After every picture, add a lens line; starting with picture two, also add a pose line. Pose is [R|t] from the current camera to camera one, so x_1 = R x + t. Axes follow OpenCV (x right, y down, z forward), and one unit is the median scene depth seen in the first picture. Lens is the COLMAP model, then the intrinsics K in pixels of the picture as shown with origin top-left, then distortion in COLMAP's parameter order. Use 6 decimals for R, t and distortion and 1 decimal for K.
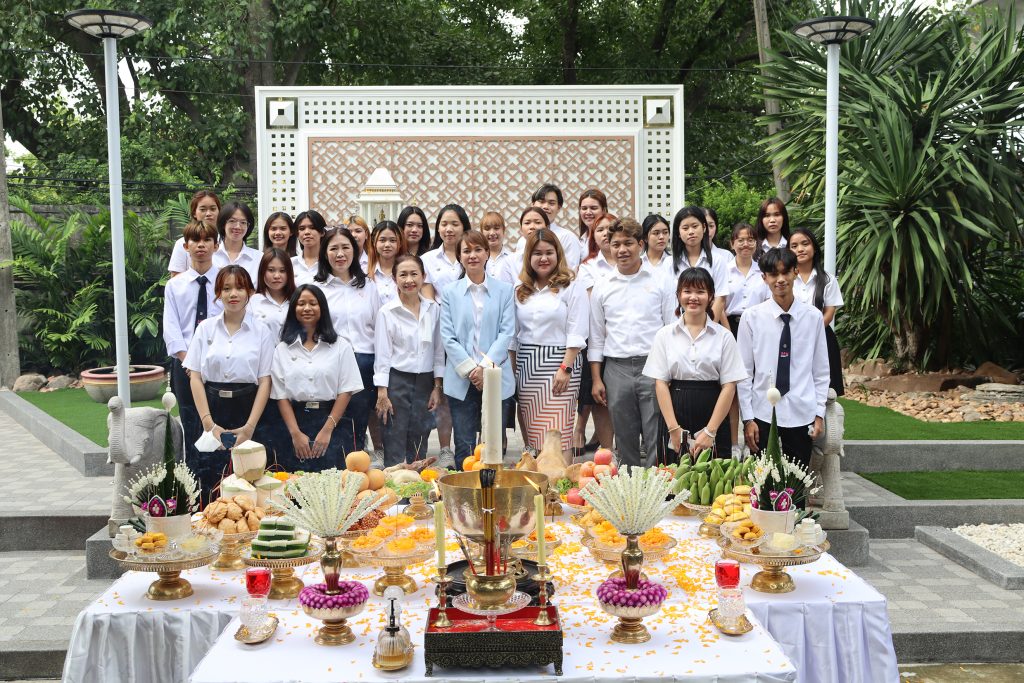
lens RADIAL K [[1099.1, 0, 509.8], [0, 1099.1, 353.6], [0, 0, 1]] dist [-0.086337, 0.215468]
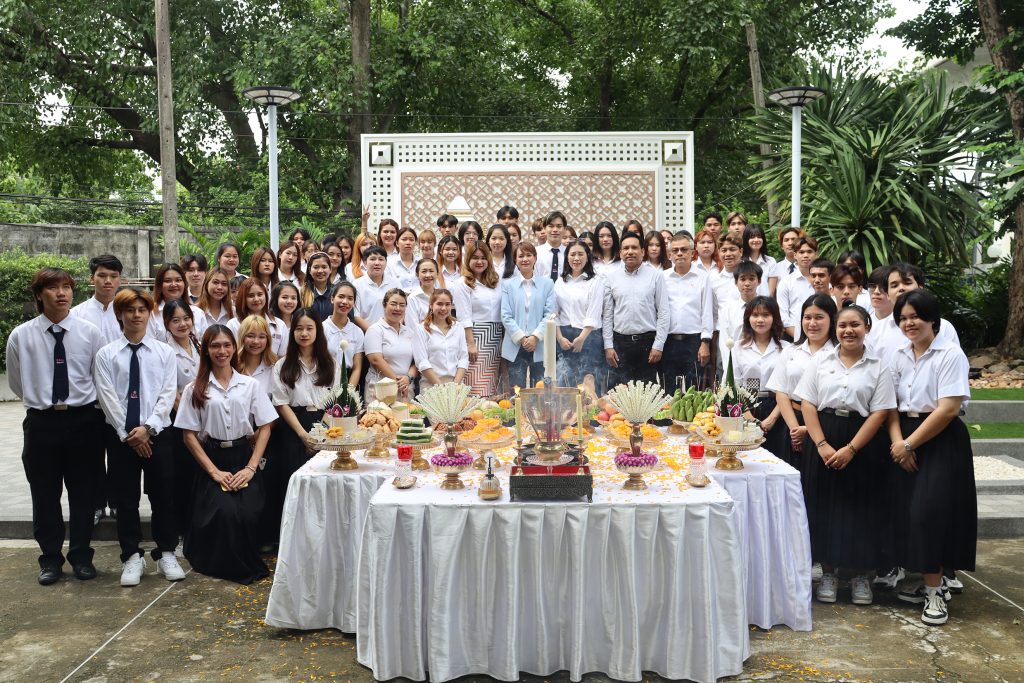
lens RADIAL K [[934.2, 0, 514.6], [0, 934.2, 351.8], [0, 0, 1]] dist [-0.137390, 0.157711]
pose [[0.999045, 0.004452, -0.043475, -0.002133], [-0.004516, 0.999989, -0.001387, 0.015350], [0.043469, 0.001582, 0.999054, -0.094440]]
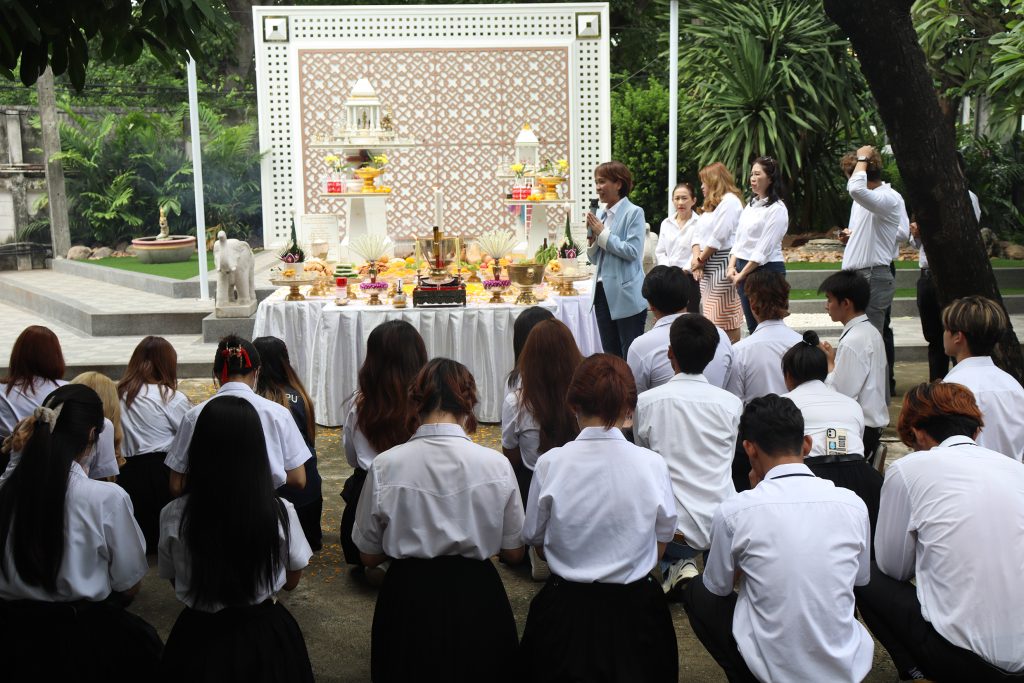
lens RADIAL K [[1262.5, 0, 513.6], [0, 1262.5, 354.5], [0, 0, 1]] dist [-0.029578, 0.258466]
pose [[0.999712, -0.011451, 0.021092, 0.021619], [0.009913, 0.997384, 0.071602, 0.043664], [-0.021857, -0.071372, 0.997210, -0.446953]]
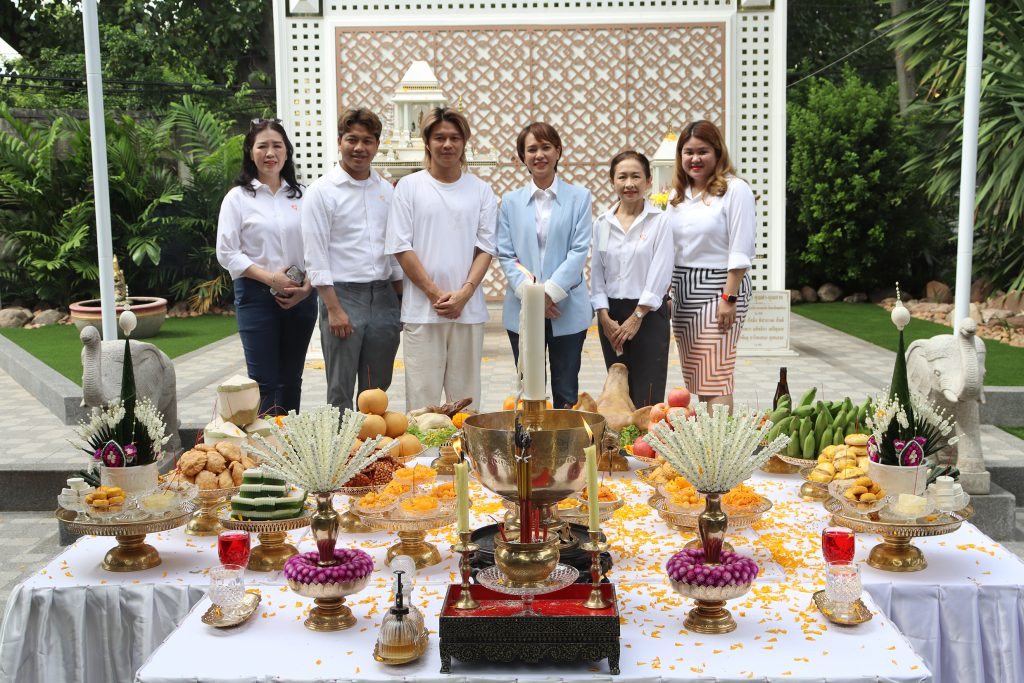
lens RADIAL K [[1262.5, 0, 513.6], [0, 1262.5, 354.5], [0, 0, 1]] dist [-0.029578, 0.258466]
pose [[0.998624, 0.003268, -0.052346, 0.004455], [-0.000683, 0.998782, 0.049332, 0.006141], [0.052443, -0.049228, 0.997410, 0.028473]]
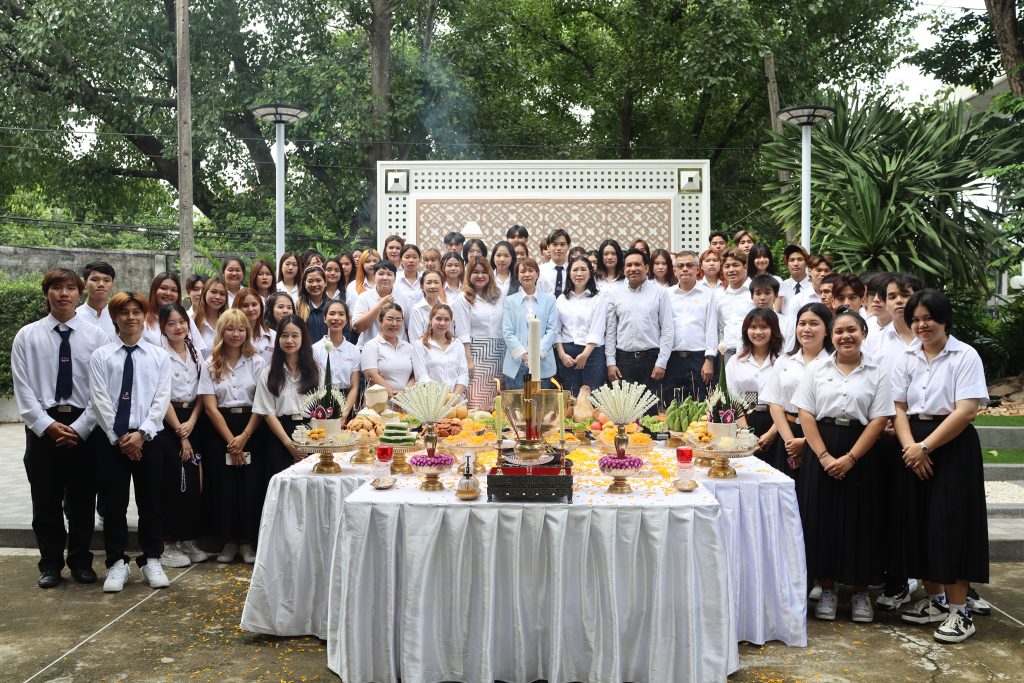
lens RADIAL K [[934.2, 0, 514.6], [0, 934.2, 351.8], [0, 0, 1]] dist [-0.137390, 0.157711]
pose [[0.997330, 0.011654, -0.072097, 0.013426], [-0.014807, 0.998950, -0.043356, 0.029786], [0.071516, 0.044308, 0.996455, -0.085470]]
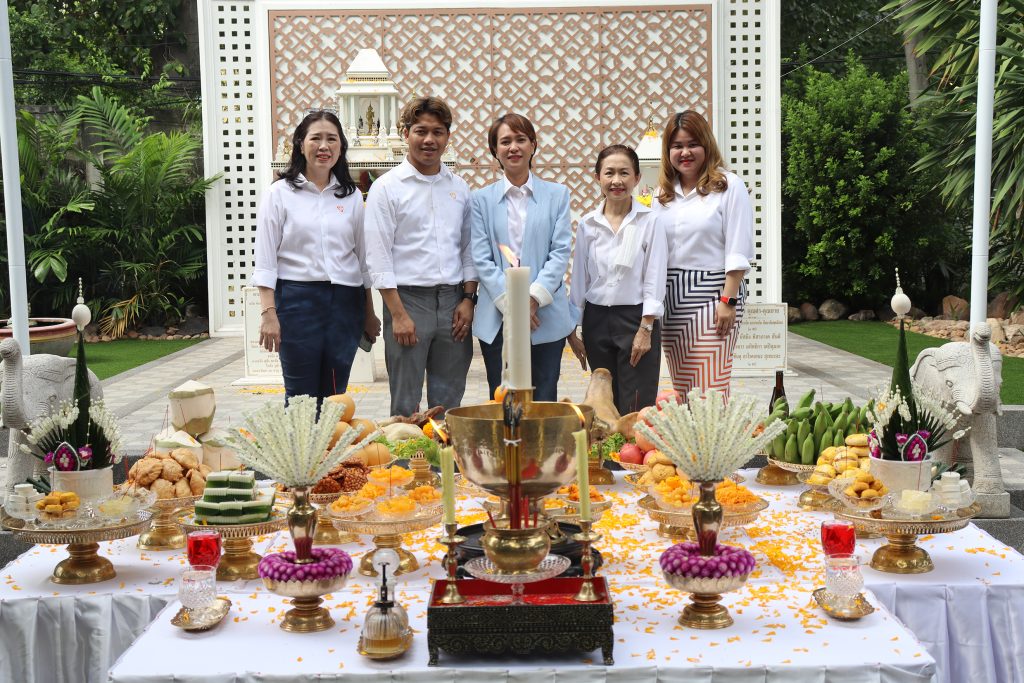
lens RADIAL K [[1476.0, 0, 508.0], [0, 1476.0, 351.1], [0, 0, 1]] dist [0.032994, 0.416966]
pose [[0.999681, -0.005341, -0.024682, 0.000583], [0.005827, 0.999790, 0.019640, 0.013941], [0.024571, -0.019778, 0.999502, 0.000040]]
